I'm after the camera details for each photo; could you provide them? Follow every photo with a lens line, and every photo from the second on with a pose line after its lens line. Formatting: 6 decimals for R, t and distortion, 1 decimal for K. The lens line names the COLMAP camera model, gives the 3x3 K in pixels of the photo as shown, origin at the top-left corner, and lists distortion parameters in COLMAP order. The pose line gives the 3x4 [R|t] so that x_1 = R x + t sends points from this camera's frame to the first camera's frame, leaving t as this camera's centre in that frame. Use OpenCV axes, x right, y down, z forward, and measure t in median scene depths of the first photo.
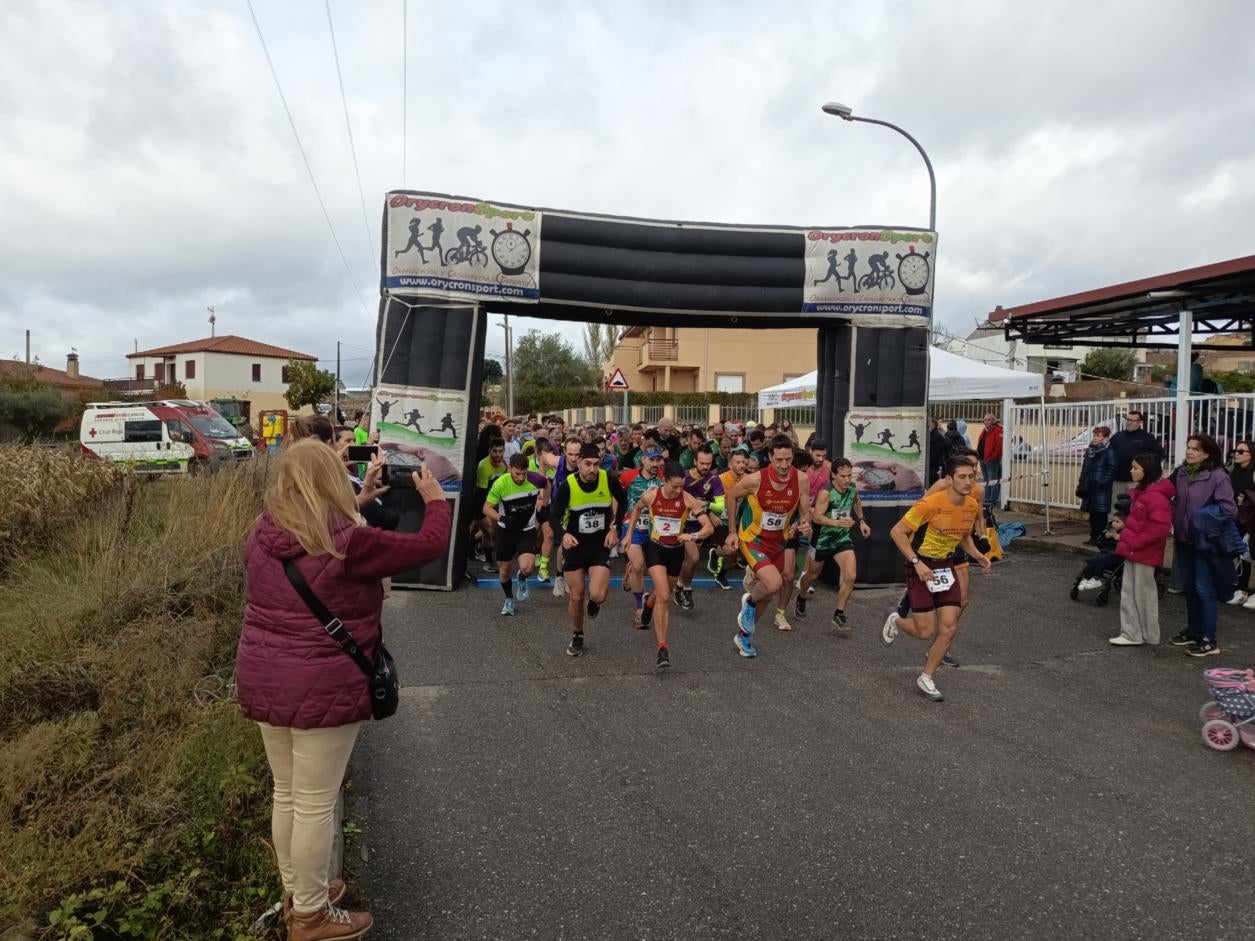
lens RADIAL K [[903.2, 0, 625.7], [0, 903.2, 474.5], [0, 0, 1]] dist [0.076988, -0.096279]
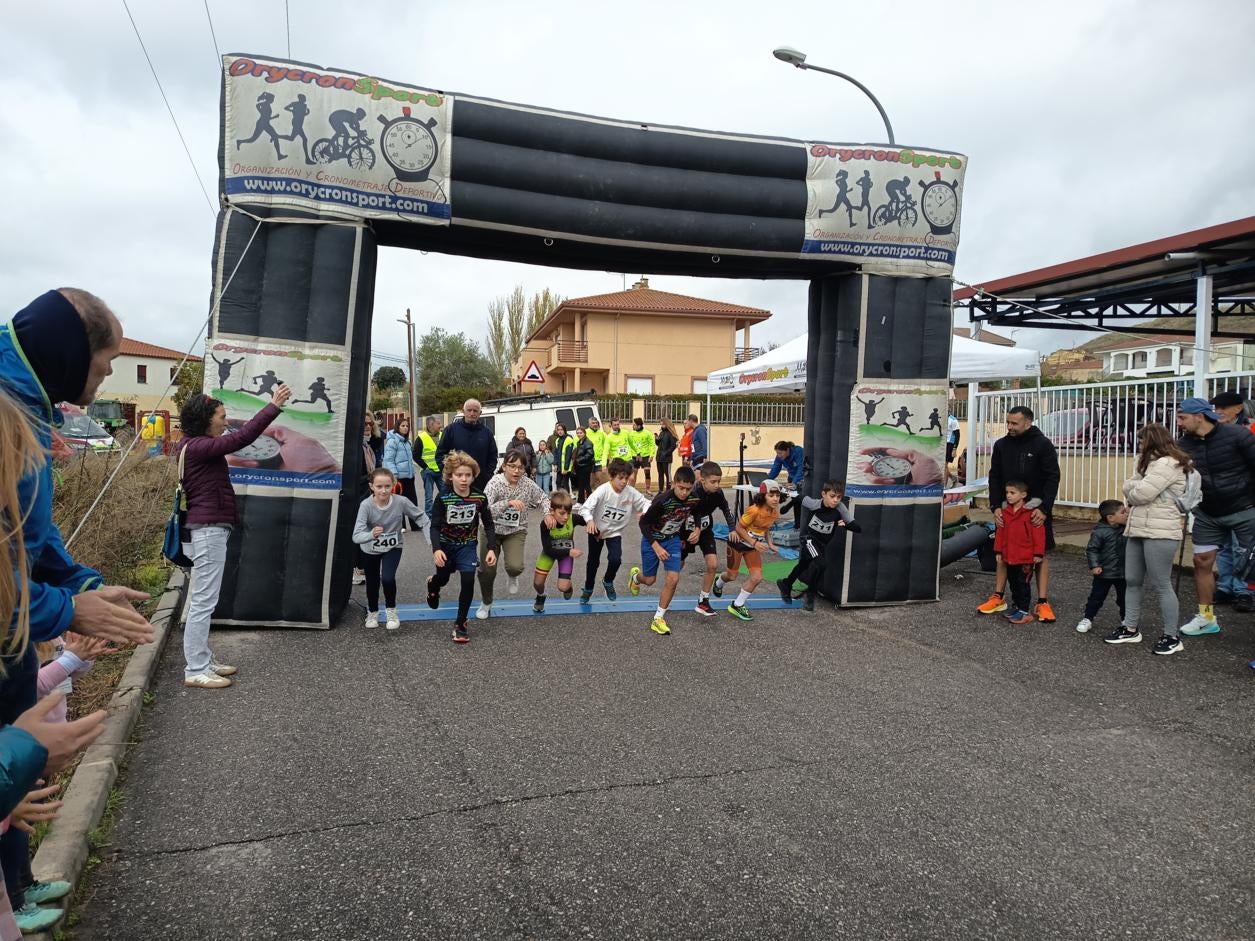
lens RADIAL K [[886.9, 0, 629.8], [0, 886.9, 490.7], [0, 0, 1]] dist [0.041518, -0.044780]
pose [[0.993676, -0.006805, 0.112080, -0.034068], [0.005684, 0.999931, 0.010311, 0.012631], [-0.112143, -0.009609, 0.993646, 0.275436]]
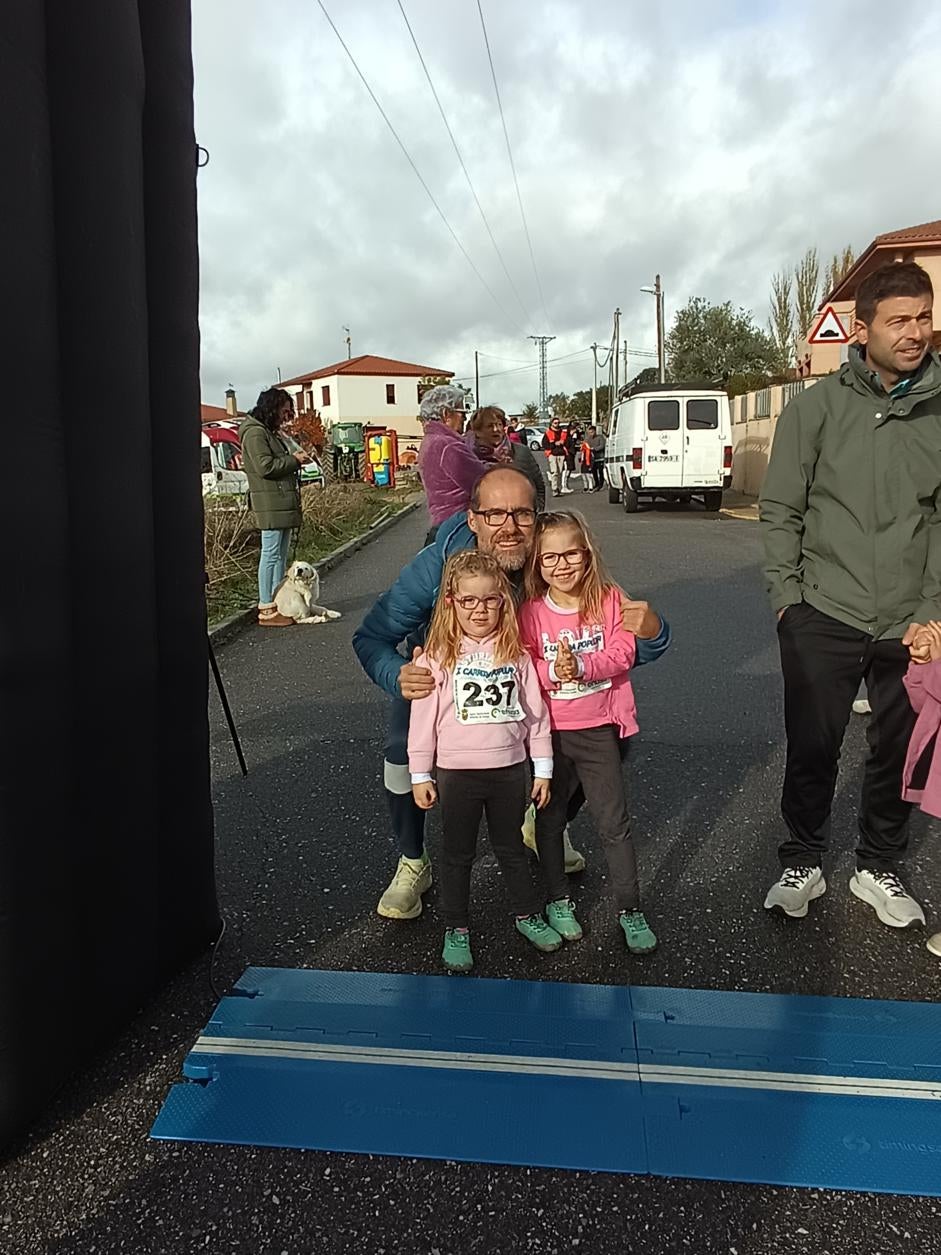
lens RADIAL K [[987.3, 0, 428.1], [0, 987.3, 648.3], [0, 0, 1]] dist [0.014120, -0.021077]
pose [[0.930779, 0.019611, -0.365056, -0.032827], [0.034337, 0.989456, 0.140702, -0.001745], [0.363967, -0.143497, 0.920292, 0.840012]]
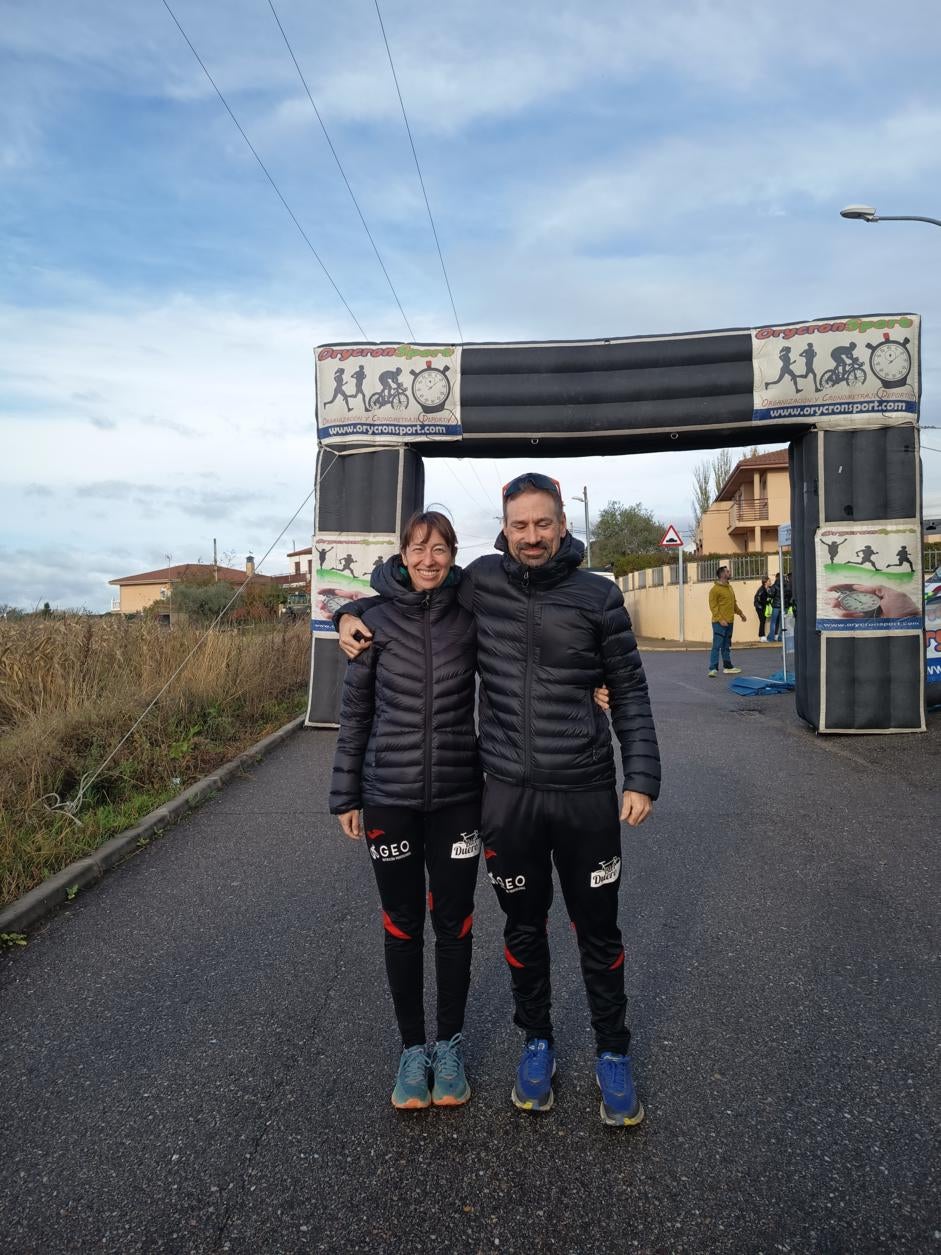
lens RADIAL K [[886.9, 0, 469.7], [0, 886.9, 622.2], [0, 0, 1]] dist [0.041518, -0.044780]
pose [[0.954333, -0.040724, -0.295957, 0.180631], [0.030751, 0.998794, -0.038278, 0.044440], [0.297159, 0.027429, 0.954434, 0.085890]]
